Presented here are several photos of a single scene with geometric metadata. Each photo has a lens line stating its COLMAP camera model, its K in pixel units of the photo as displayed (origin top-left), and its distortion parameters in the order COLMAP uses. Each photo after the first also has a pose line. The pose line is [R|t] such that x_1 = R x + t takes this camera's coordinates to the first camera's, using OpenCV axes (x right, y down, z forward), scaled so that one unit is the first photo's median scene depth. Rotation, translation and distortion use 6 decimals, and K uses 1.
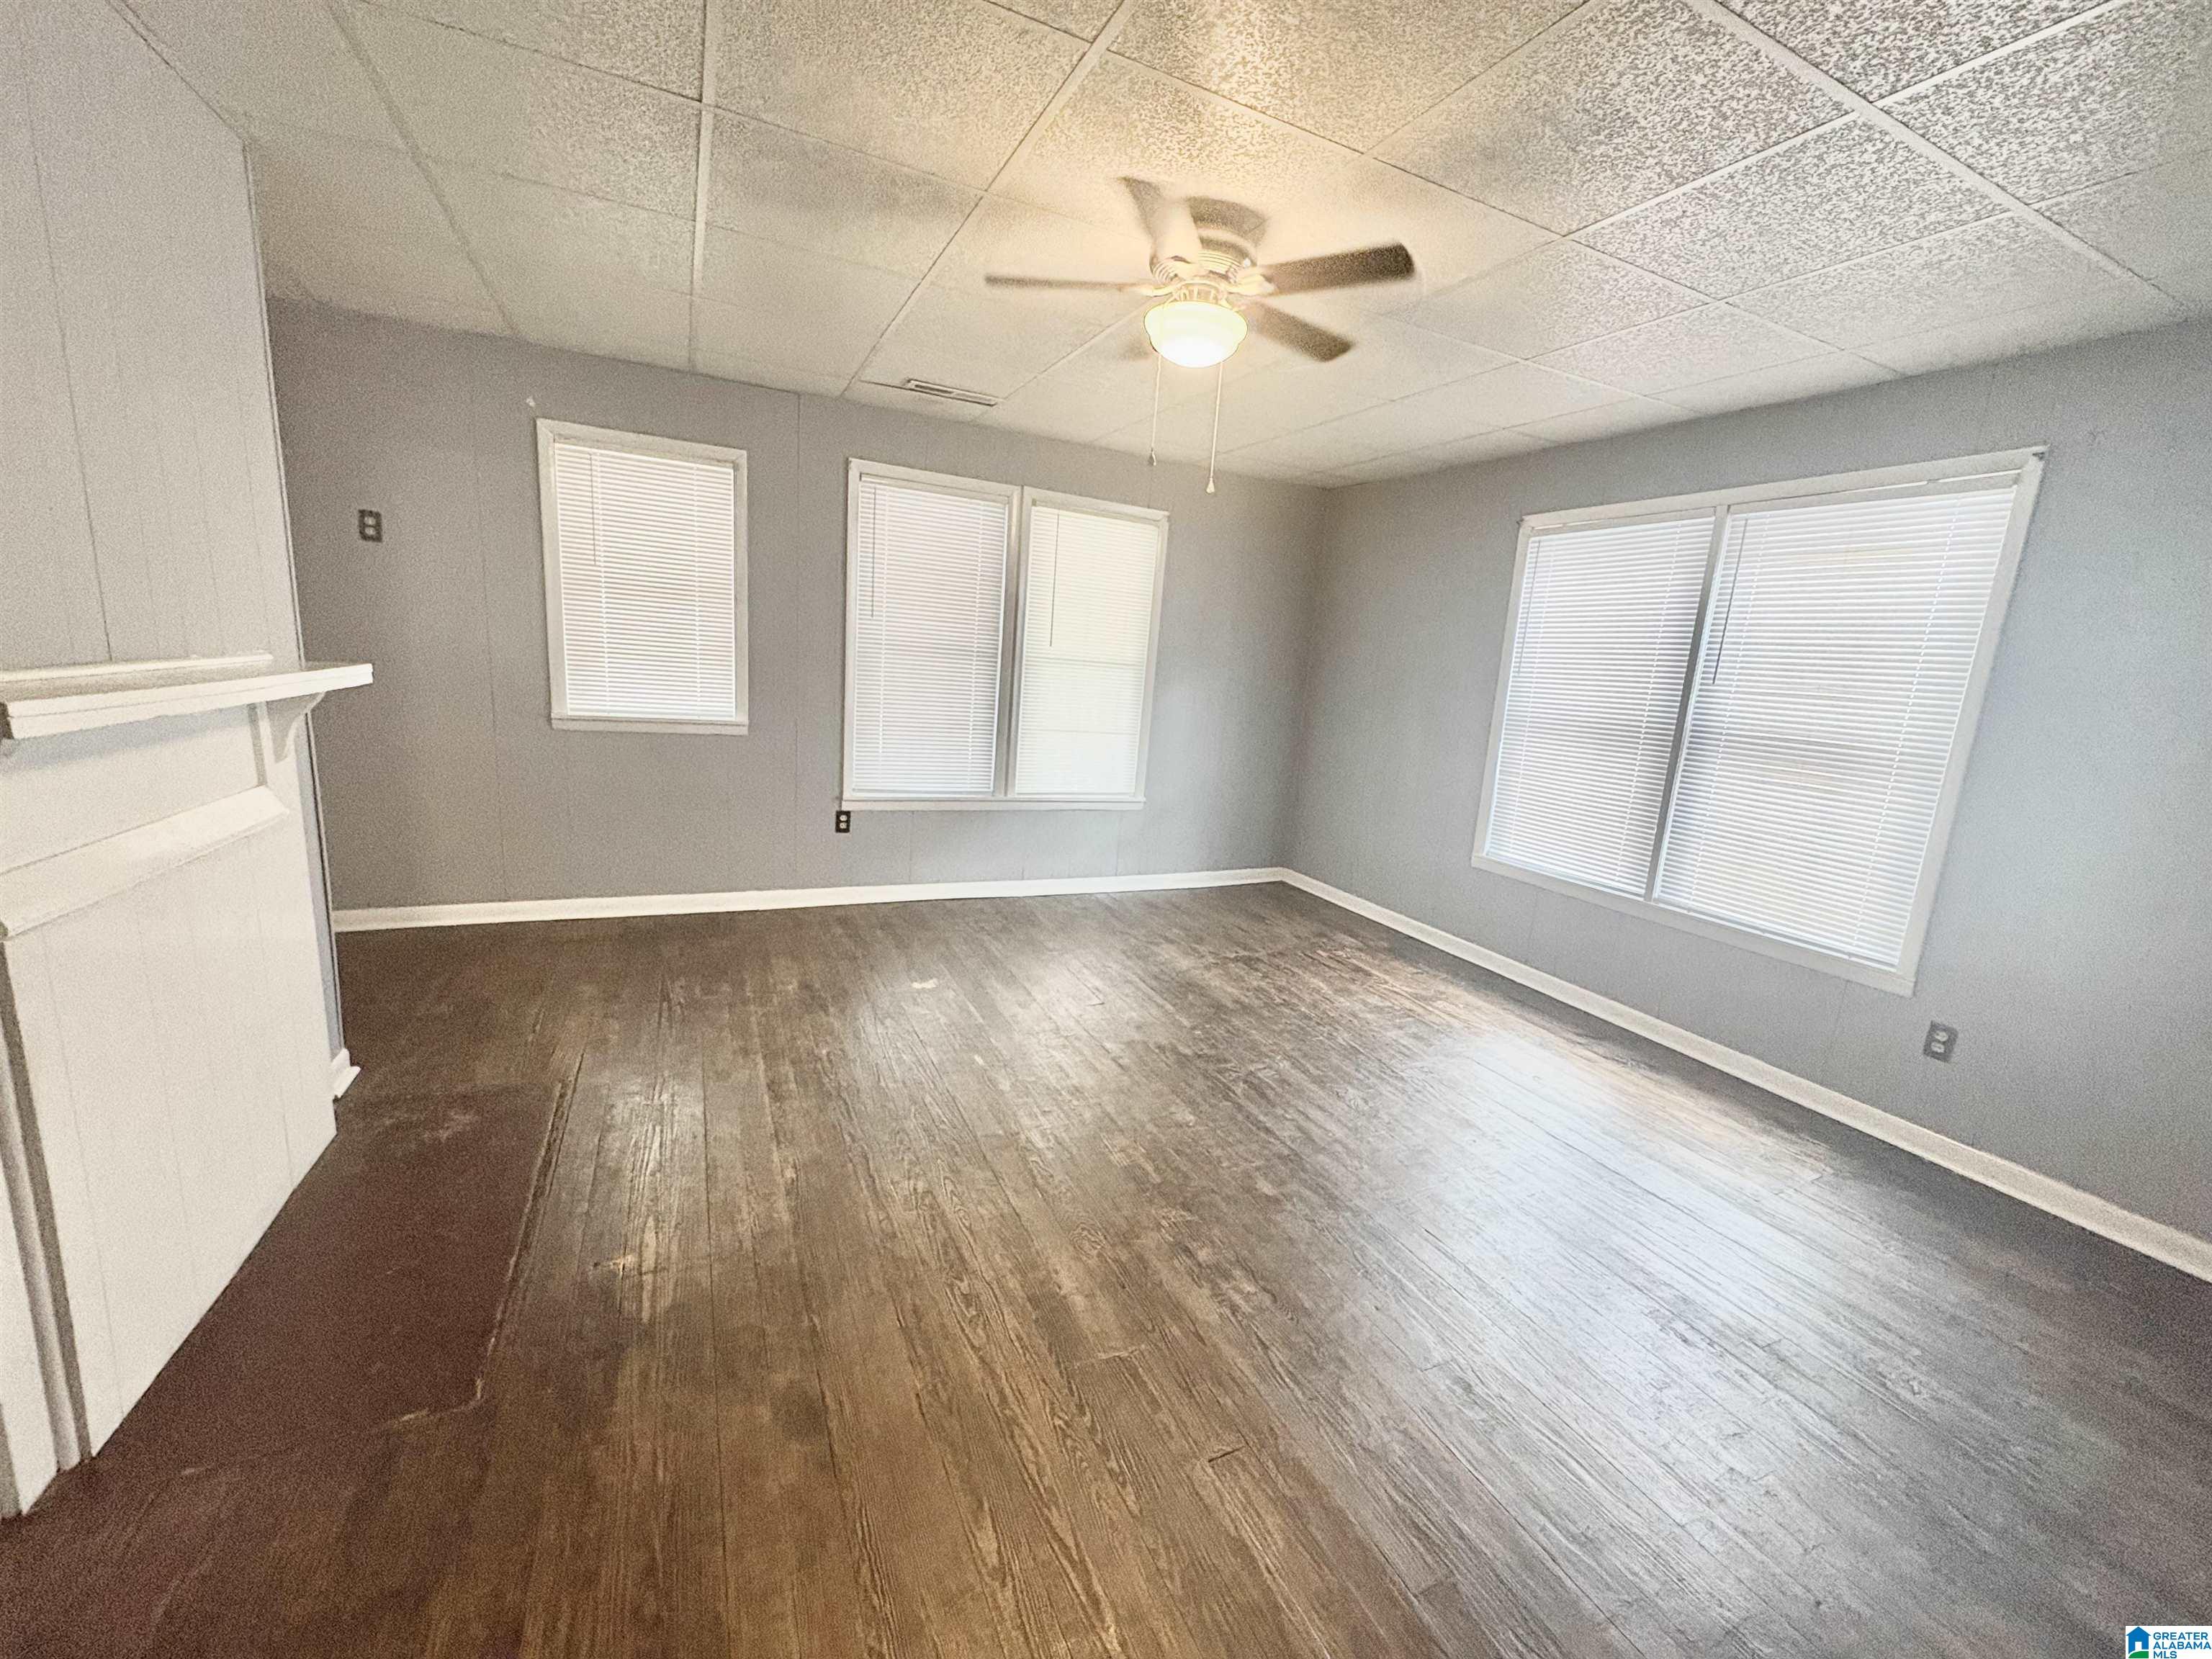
lens RADIAL K [[882.4, 0, 1103.7], [0, 882.4, 822.3], [0, 0, 1]] dist [0.000287, 0.001236]
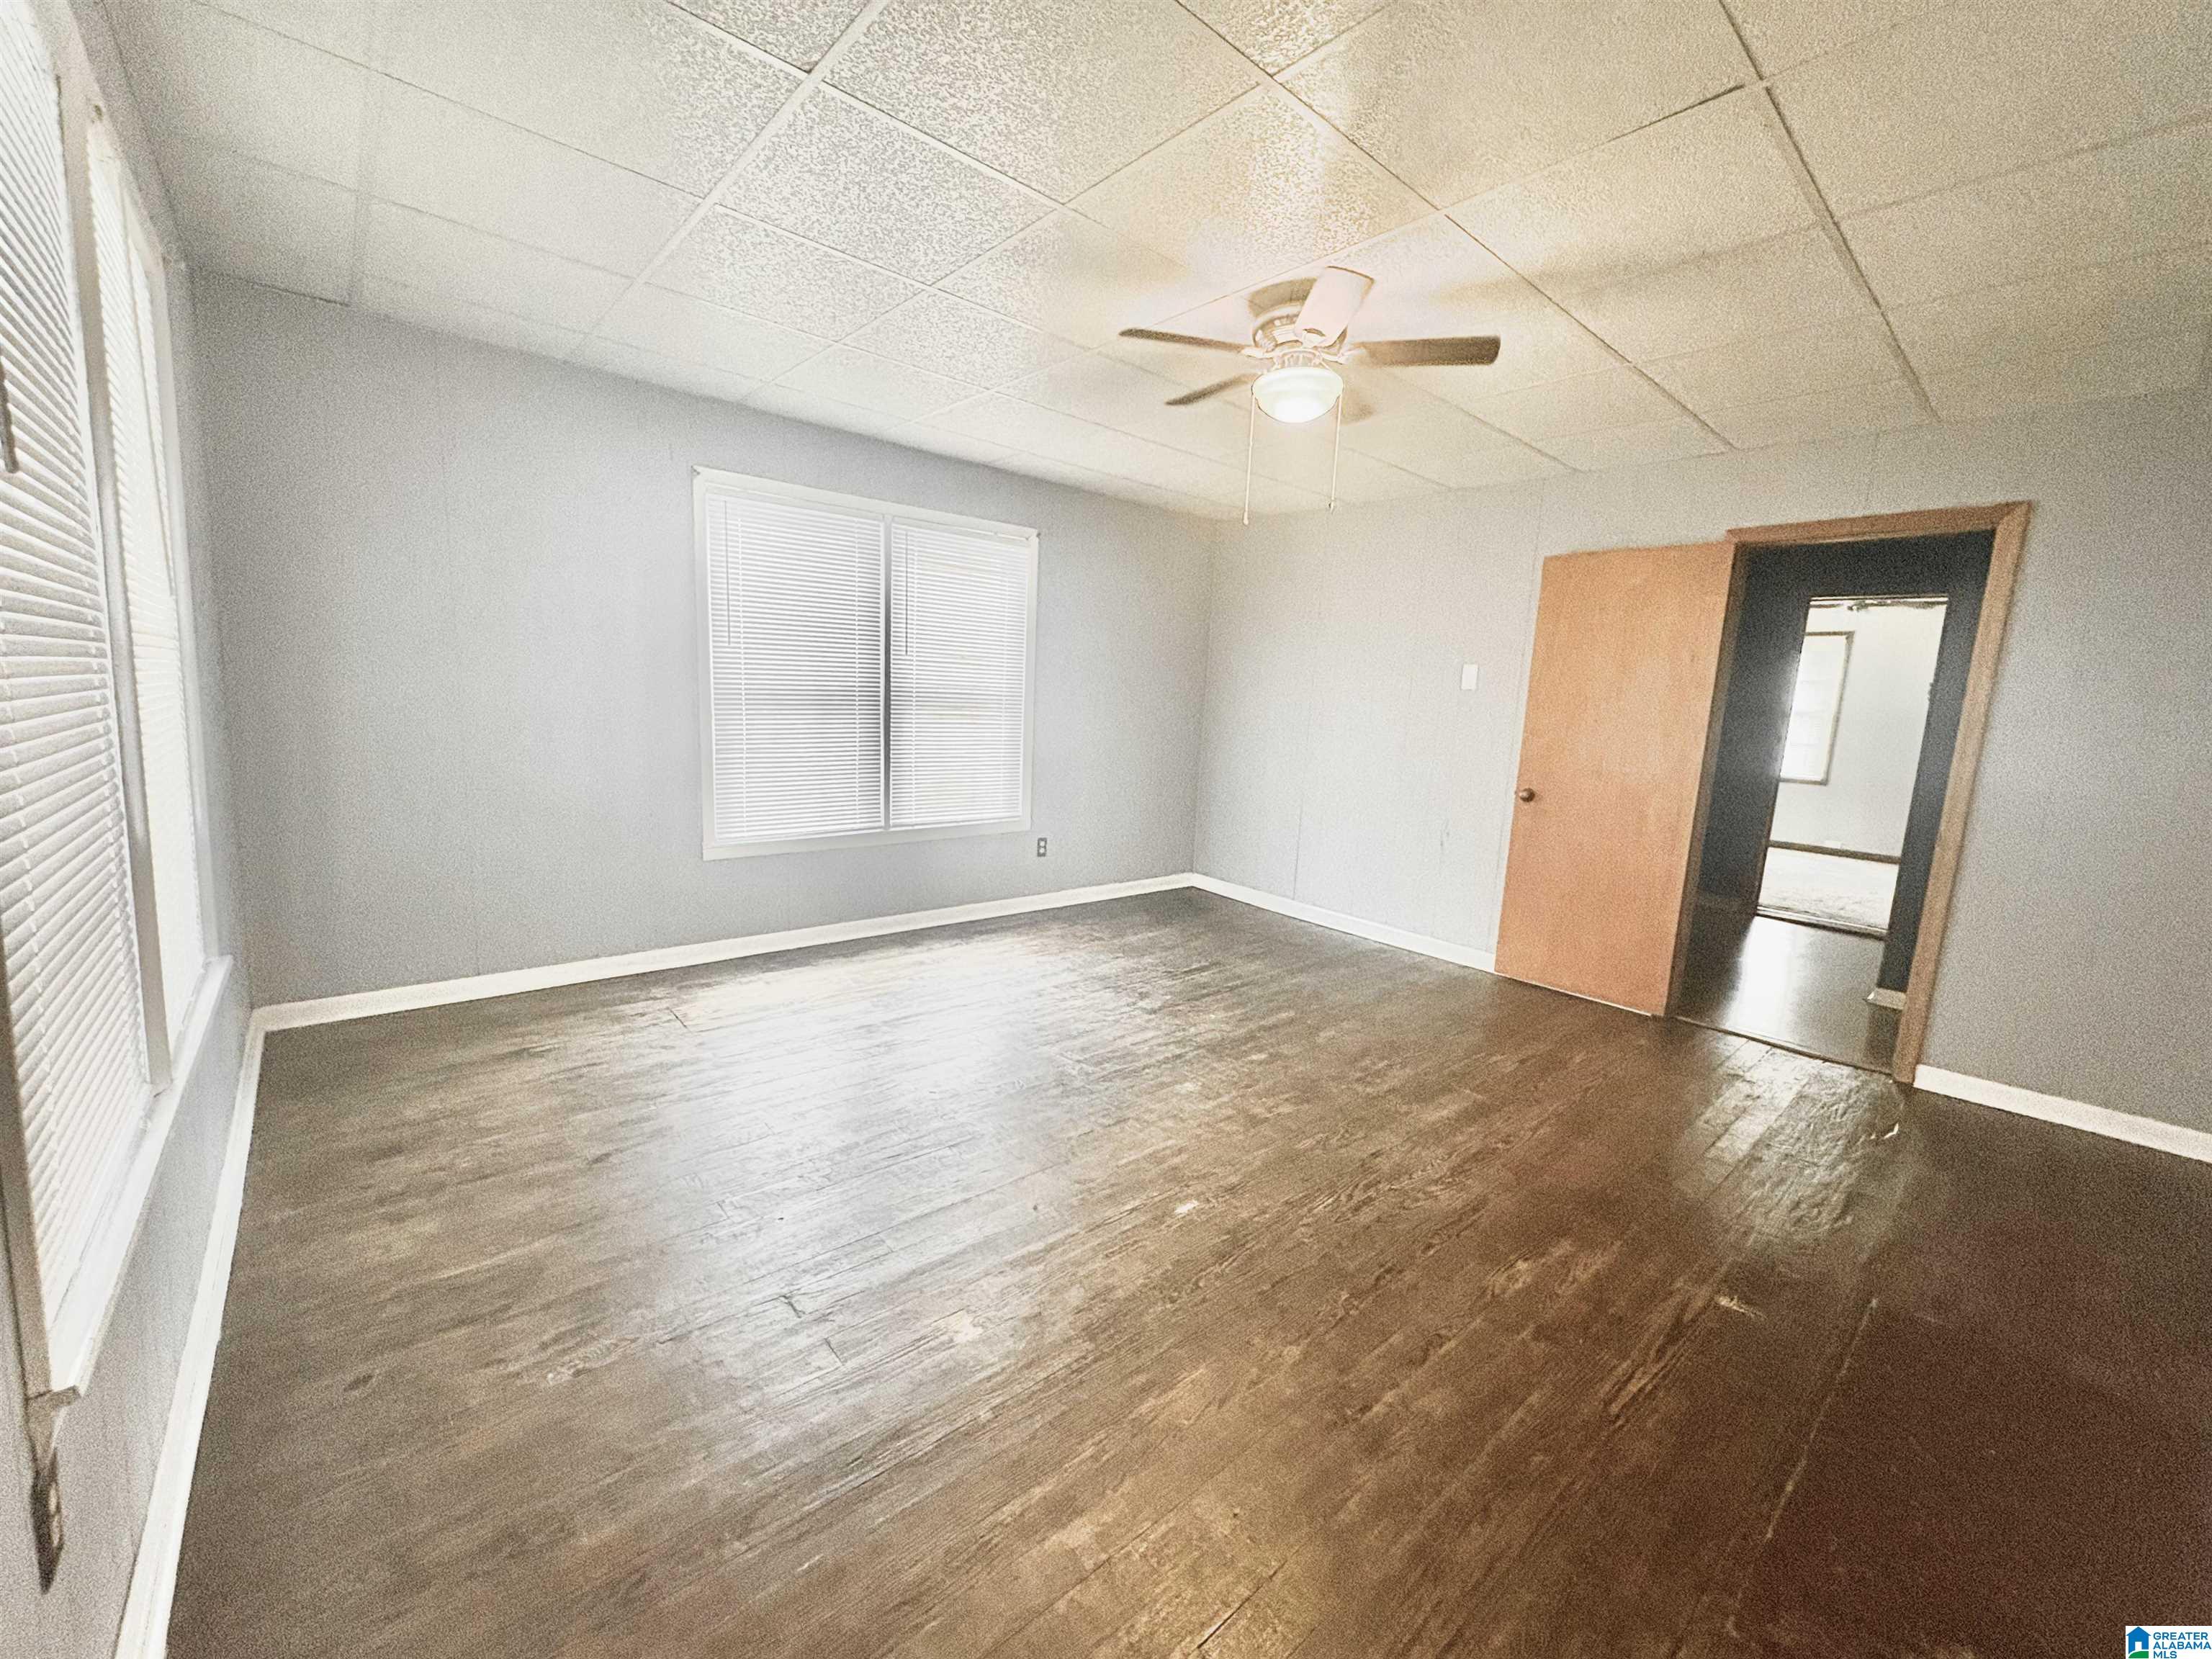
lens RADIAL K [[882.4, 0, 1099.6], [0, 882.4, 835.1], [0, 0, 1]] dist [0.000287, 0.001236]
pose [[-0.269610, -0.243031, 0.931797, -0.736739], [0.111303, 0.953279, 0.280839, -0.257168], [-0.956516, 0.179428, -0.229964, 1.156890]]
